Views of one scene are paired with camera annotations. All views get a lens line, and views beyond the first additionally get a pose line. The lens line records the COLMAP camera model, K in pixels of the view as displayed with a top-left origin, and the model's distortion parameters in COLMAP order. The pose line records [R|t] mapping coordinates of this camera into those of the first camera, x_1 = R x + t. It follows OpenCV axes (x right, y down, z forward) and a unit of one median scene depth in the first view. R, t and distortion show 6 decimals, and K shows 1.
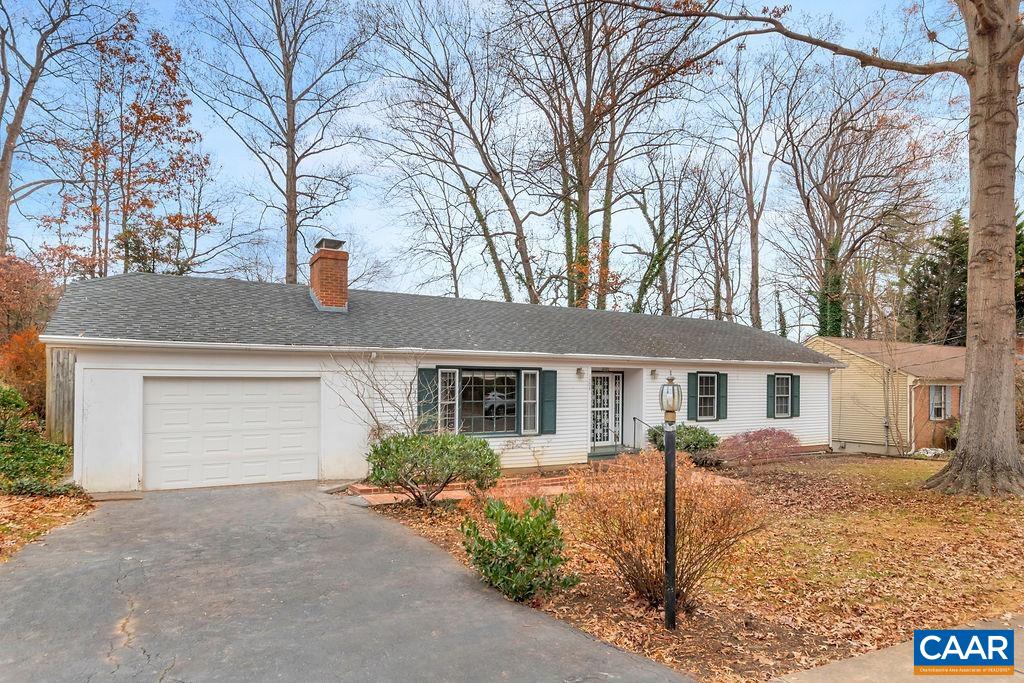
lens RADIAL K [[548.7, 0, 512.3], [0, 548.7, 343.1], [0, 0, 1]] dist [-0.014878, -0.000856]
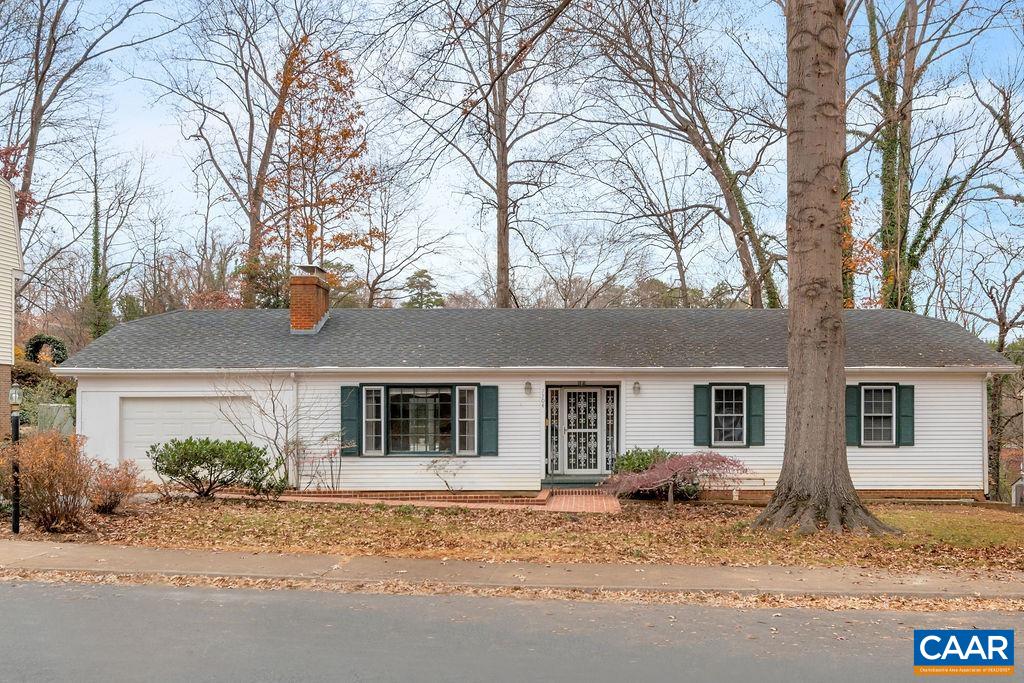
lens RADIAL K [[747.2, 0, 511.7], [0, 747.2, 341.2], [0, 0, 1]] dist [-0.012229, -0.000491]
pose [[0.886636, -0.049972, -0.459761, 0.655101], [0.040908, 0.998722, -0.029663, 0.013914], [0.460656, 0.007492, 0.887547, -0.081391]]
